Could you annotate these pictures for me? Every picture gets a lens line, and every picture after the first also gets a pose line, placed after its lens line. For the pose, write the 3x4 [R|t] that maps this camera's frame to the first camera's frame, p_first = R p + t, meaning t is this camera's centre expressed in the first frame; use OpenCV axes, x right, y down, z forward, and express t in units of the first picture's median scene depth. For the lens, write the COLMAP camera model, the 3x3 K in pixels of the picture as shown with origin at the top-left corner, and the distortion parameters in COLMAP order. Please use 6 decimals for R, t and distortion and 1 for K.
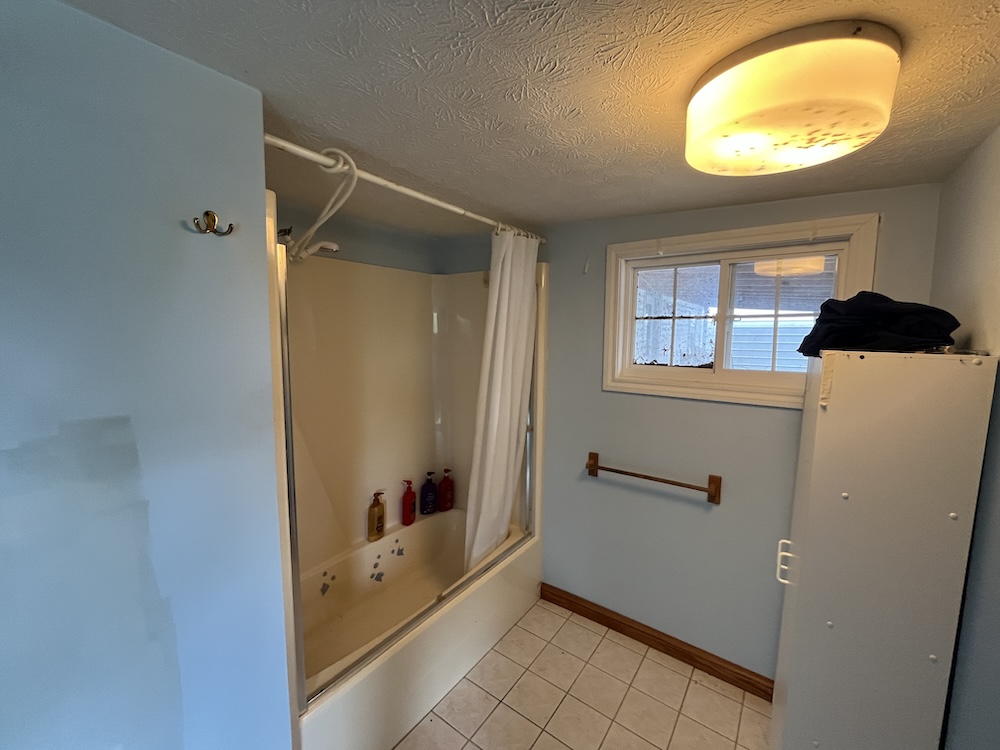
lens RADIAL K [[409.1, 0, 497.2], [0, 409.1, 372.4], [0, 0, 1]] dist [-0.005931, 0.000996]
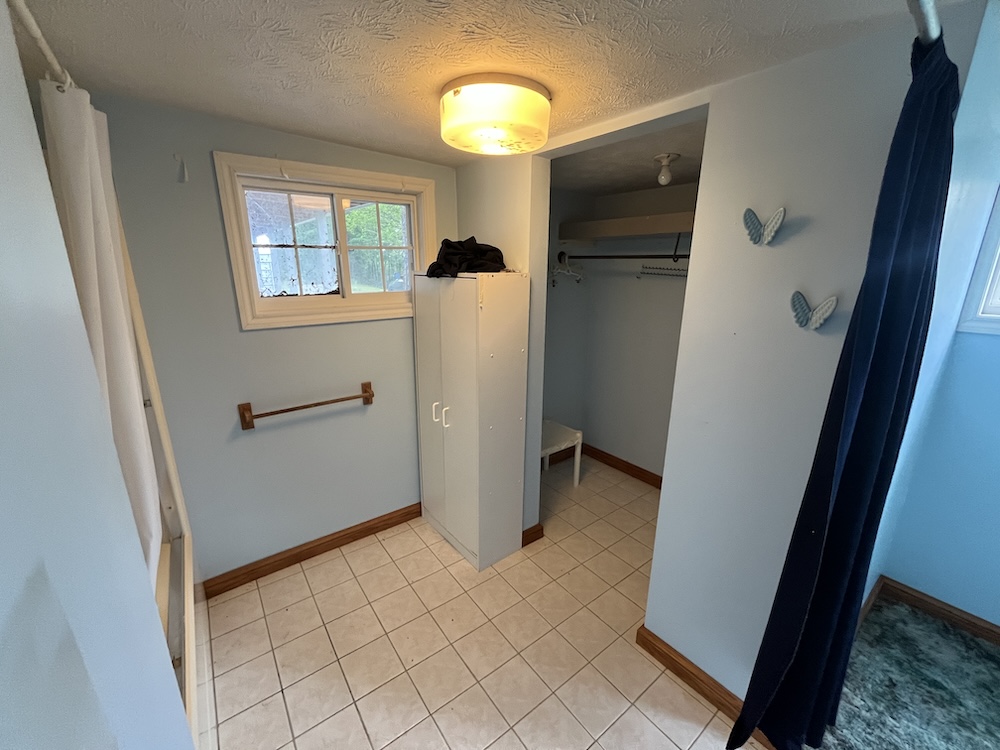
lens RADIAL K [[409.1, 0, 498.3], [0, 409.1, 374.0], [0, 0, 1]] dist [-0.005931, 0.000996]
pose [[0.279568, -0.258220, 0.924751, -0.438625], [0.093885, 0.965892, 0.241325, -0.026573], [-0.955525, 0.019353, 0.294275, 0.237733]]
